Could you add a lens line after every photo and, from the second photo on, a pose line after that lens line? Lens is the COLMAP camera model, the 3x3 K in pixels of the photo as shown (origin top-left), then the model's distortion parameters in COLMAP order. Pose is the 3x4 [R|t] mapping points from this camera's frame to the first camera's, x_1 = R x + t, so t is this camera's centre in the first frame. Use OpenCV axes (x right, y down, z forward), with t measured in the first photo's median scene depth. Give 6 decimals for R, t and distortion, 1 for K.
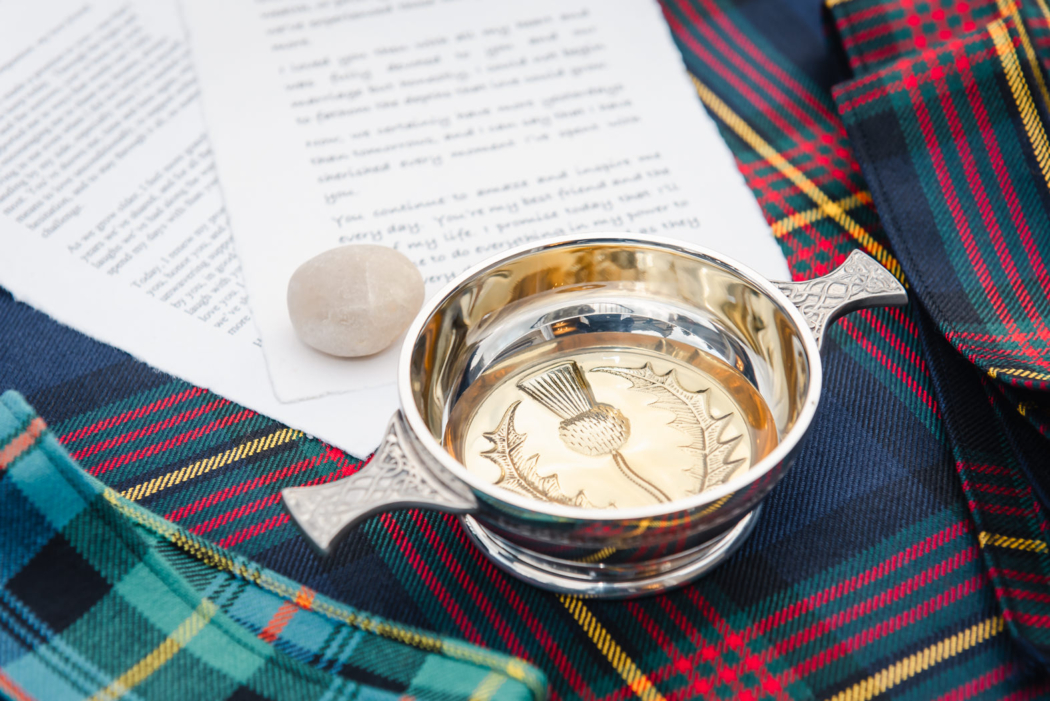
lens RADIAL K [[2186.4, 0, 528.1], [0, 2186.4, 350.3], [0, 0, 1]] dist [0.018016, 0.000000]
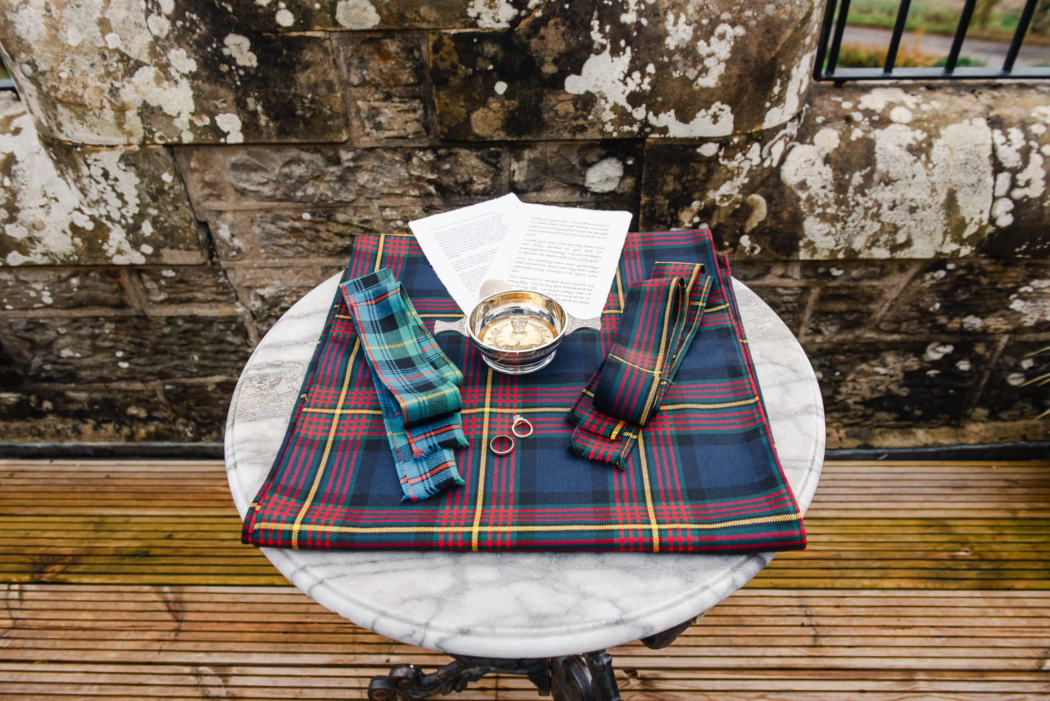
lens RADIAL K [[749.7, 0, 548.1], [0, 749.7, 348.1], [0, 0, 1]] dist [-0.028086, -0.004968]
pose [[0.865270, 0.329562, -0.377753, 0.585980], [-0.335608, 0.940574, 0.051850, -0.031653], [0.372392, 0.081913, 0.924454, -0.264819]]
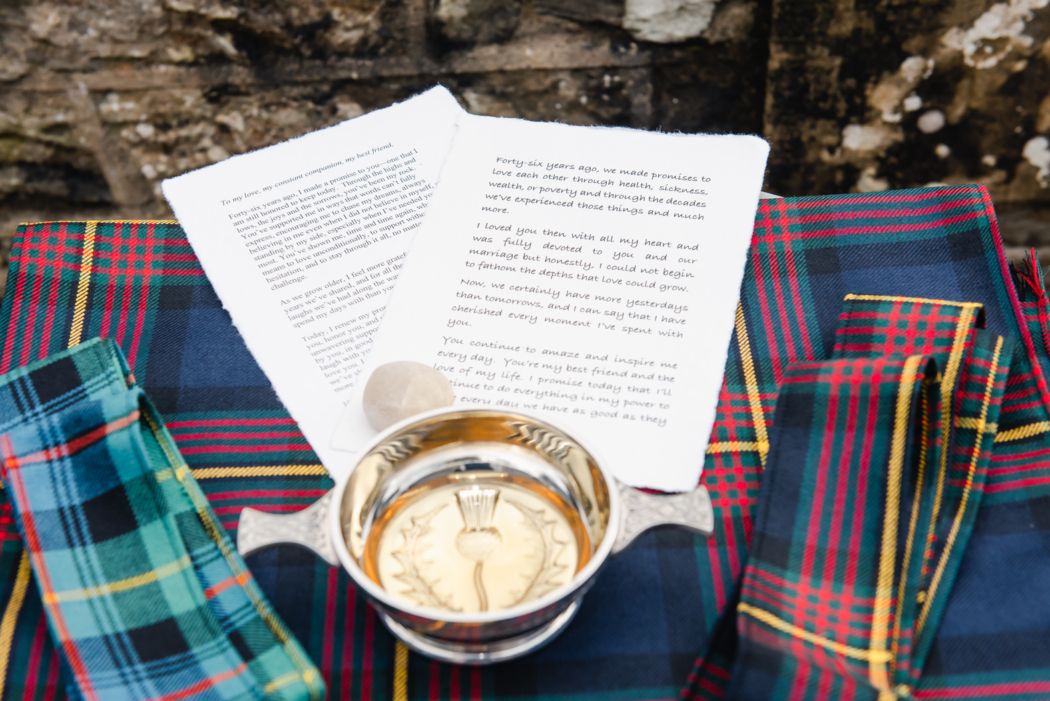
lens RADIAL K [[1670.8, 0, 520.2], [0, 1670.8, 349.1], [0, 0, 1]] dist [0.006746, 0.000000]
pose [[0.876773, 0.320639, -0.358412, 0.392188], [-0.309333, 0.946668, 0.090185, -0.184358], [0.368214, 0.031797, 0.929197, -0.027509]]
